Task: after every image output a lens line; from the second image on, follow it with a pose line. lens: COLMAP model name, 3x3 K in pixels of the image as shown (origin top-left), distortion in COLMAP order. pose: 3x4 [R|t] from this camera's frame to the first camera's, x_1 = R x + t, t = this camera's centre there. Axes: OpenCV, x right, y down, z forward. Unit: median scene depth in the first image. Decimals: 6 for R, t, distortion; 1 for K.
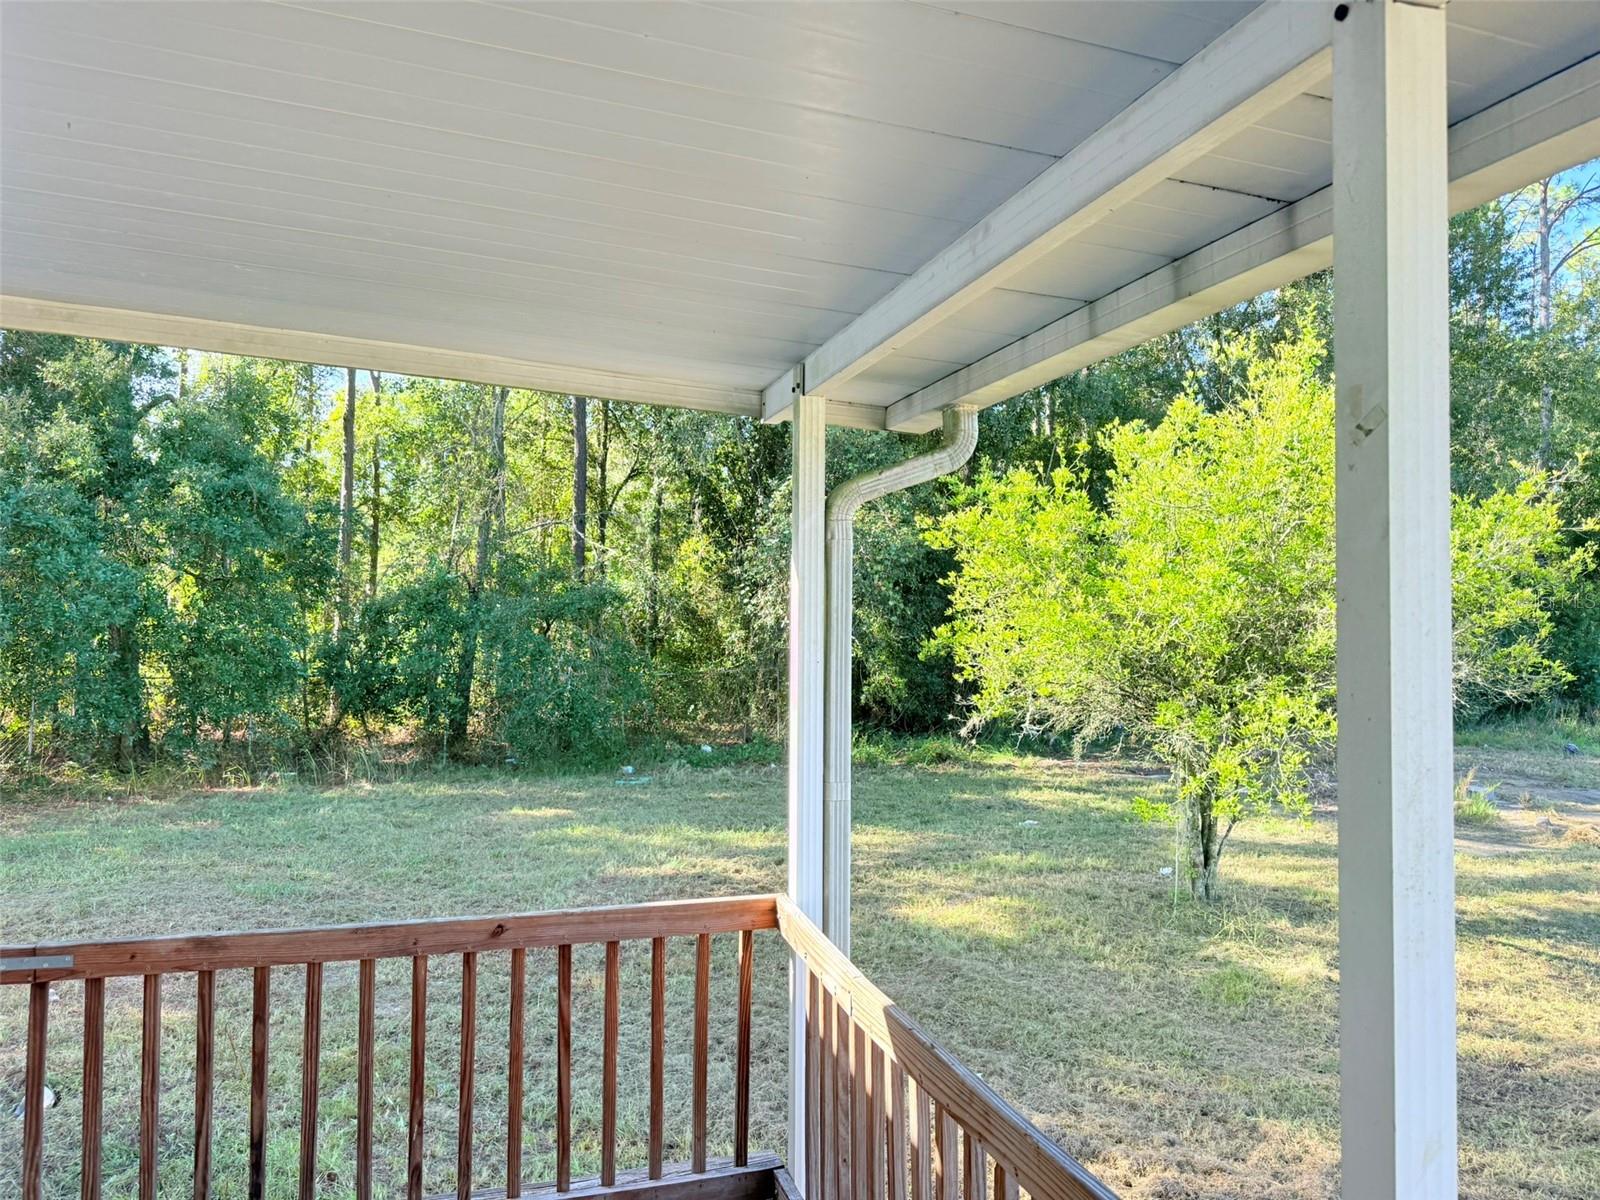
lens RADIAL K [[1141.7, 0, 773.3], [0, 1141.7, 587.3], [0, 0, 1]] dist [0.104407, -0.132666]
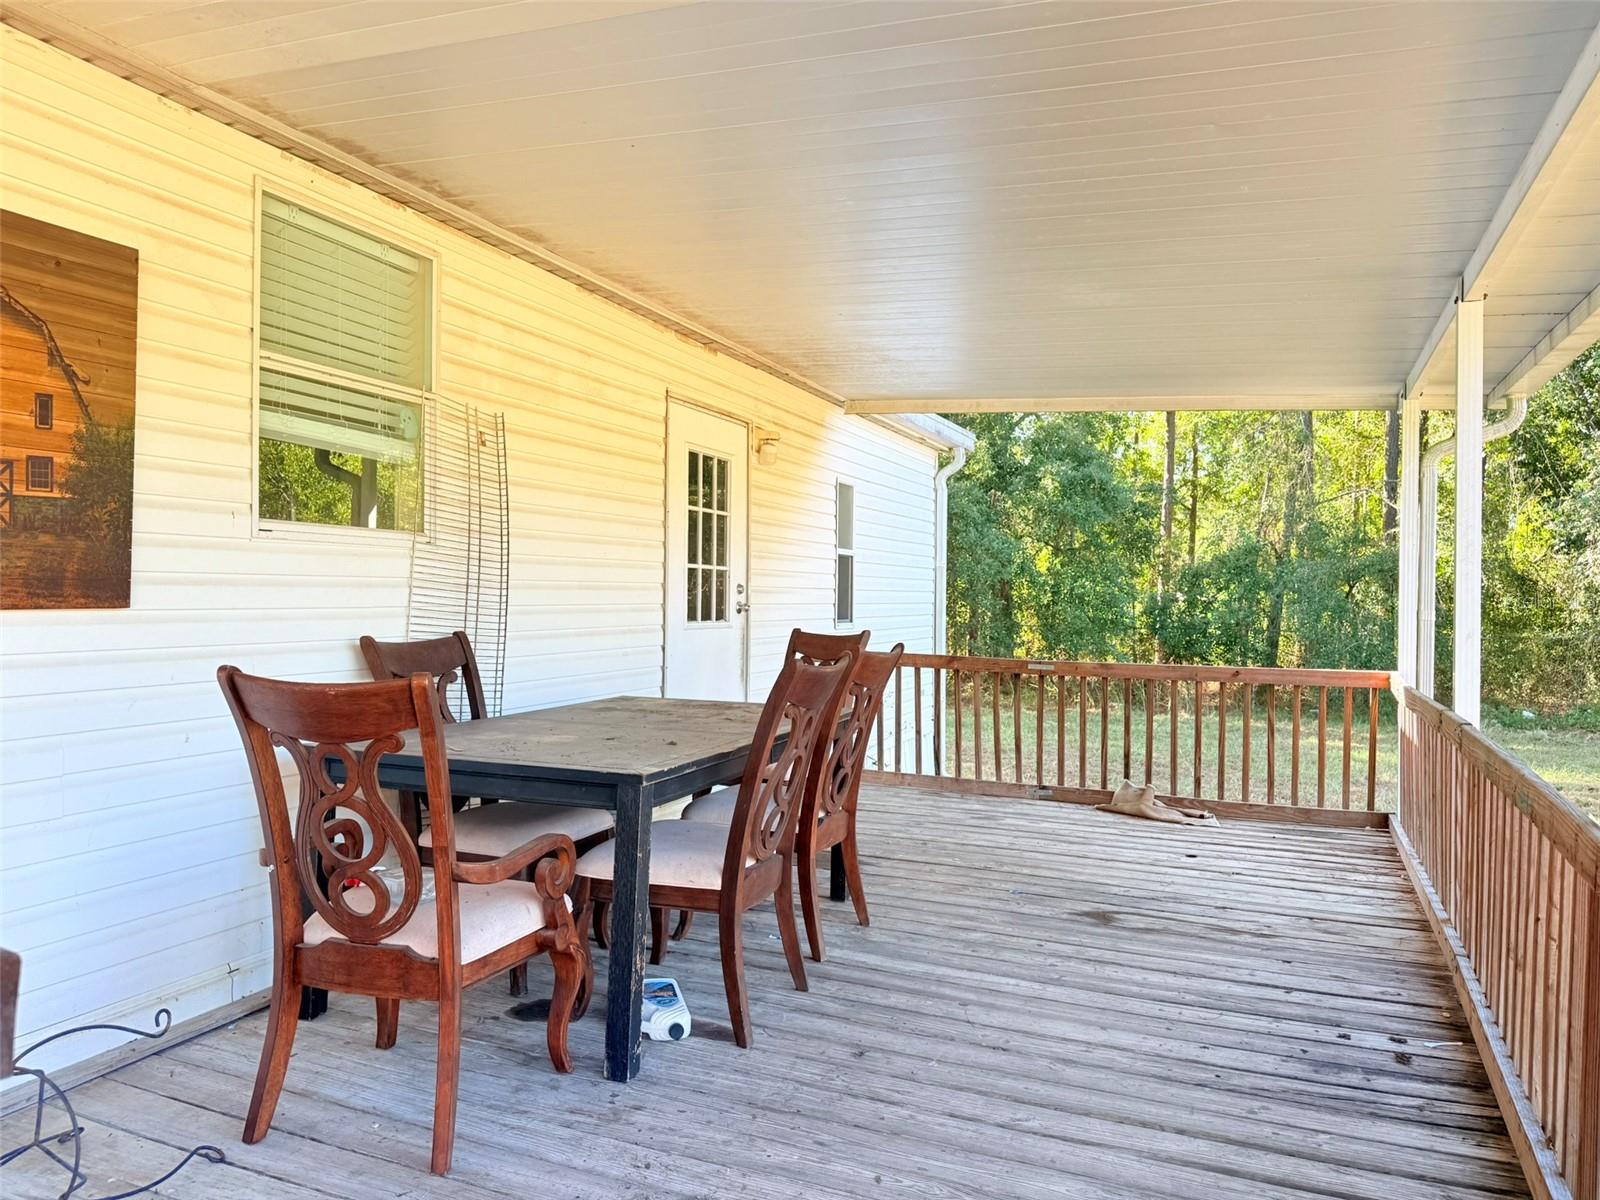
lens RADIAL K [[1141.7, 0, 773.3], [0, 1141.7, 587.3], [0, 0, 1]] dist [0.104407, -0.132666]
pose [[0.773607, -0.003078, -0.633658, 0.071136], [0.011544, 0.999891, 0.009237, 0.017429], [0.633560, -0.014460, 0.773558, -0.181860]]
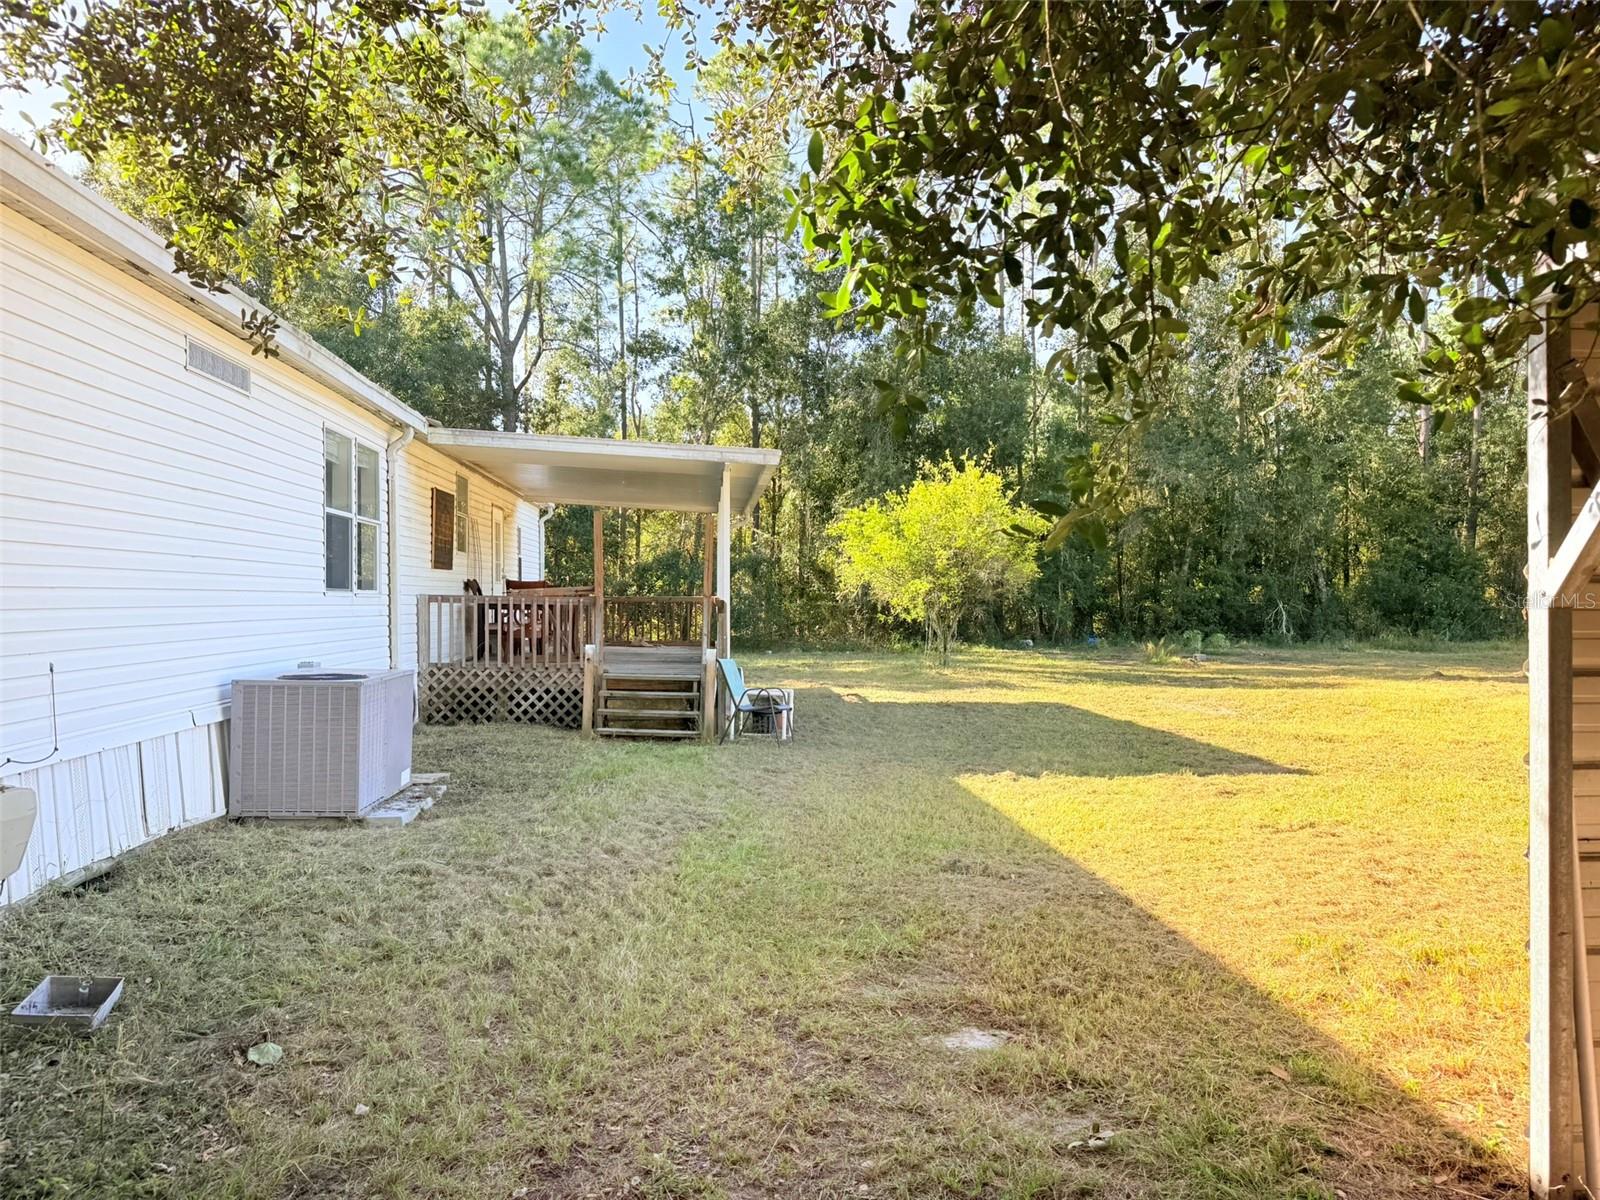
lens RADIAL K [[1141.7, 0, 773.3], [0, 1141.7, 587.3], [0, 0, 1]] dist [0.104407, -0.132666]
pose [[0.977557, -0.006564, -0.210568, 0.240498], [0.010053, 0.999829, 0.015506, 0.022570], [0.210430, -0.017275, 0.977456, -0.724274]]
